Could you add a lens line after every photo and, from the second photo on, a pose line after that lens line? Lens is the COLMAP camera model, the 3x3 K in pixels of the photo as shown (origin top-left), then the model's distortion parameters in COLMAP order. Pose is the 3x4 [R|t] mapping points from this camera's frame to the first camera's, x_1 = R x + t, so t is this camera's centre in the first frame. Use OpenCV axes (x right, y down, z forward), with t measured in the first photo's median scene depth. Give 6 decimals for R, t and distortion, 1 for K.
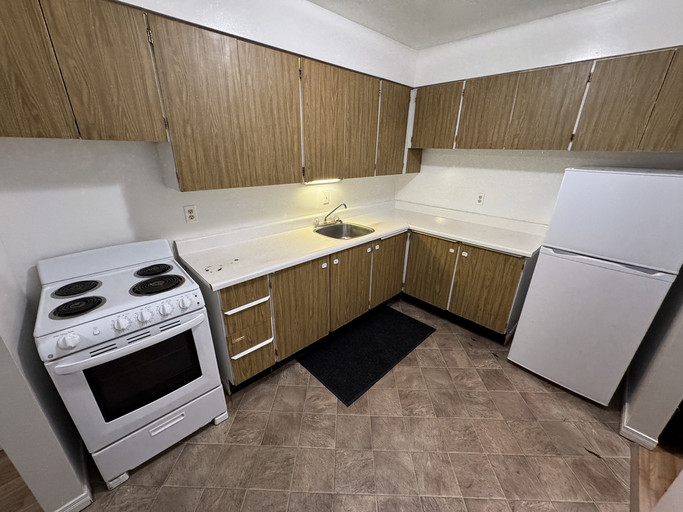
lens RADIAL K [[269.8, 0, 341.5], [0, 269.8, 256.0], [0, 0, 1]] dist [-0.000594, 0.000041]
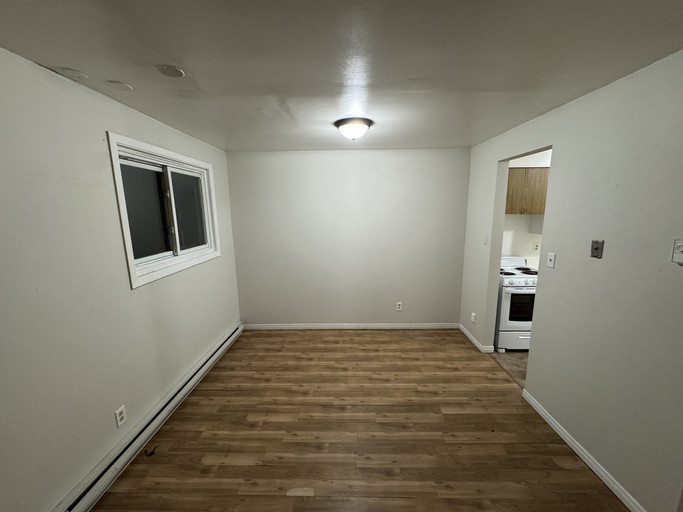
lens RADIAL K [[269.8, 0, 341.5], [0, 269.8, 256.0], [0, 0, 1]] dist [-0.000594, 0.000041]
pose [[0.714815, 0.098644, -0.692321, -0.213412], [-0.238319, 0.965101, -0.108552, 0.479938], [0.657452, 0.242588, 0.713378, -1.388453]]
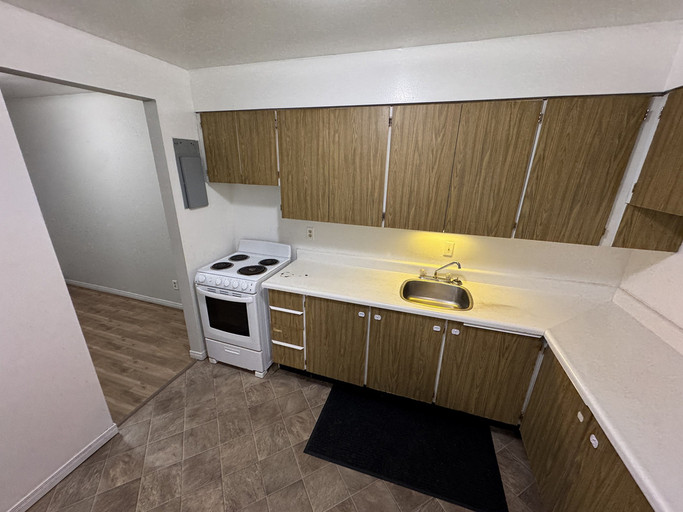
lens RADIAL K [[269.8, 0, 341.5], [0, 269.8, 256.0], [0, 0, 1]] dist [-0.000594, 0.000041]
pose [[0.474136, 0.285168, -0.832991, 0.719202], [-0.333654, 0.933725, 0.129738, -0.289953], [0.814782, 0.216417, 0.537860, 0.434941]]
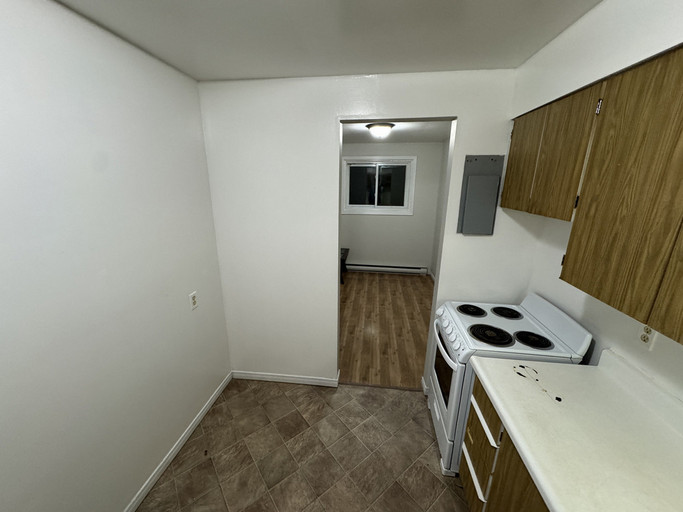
lens RADIAL K [[269.8, 0, 341.5], [0, 269.8, 256.0], [0, 0, 1]] dist [-0.000594, 0.000041]
pose [[-0.770313, 0.152097, -0.619261, 0.346810], [-0.250897, 0.820513, 0.513623, -0.461105], [0.586232, 0.551022, -0.593891, 0.894135]]
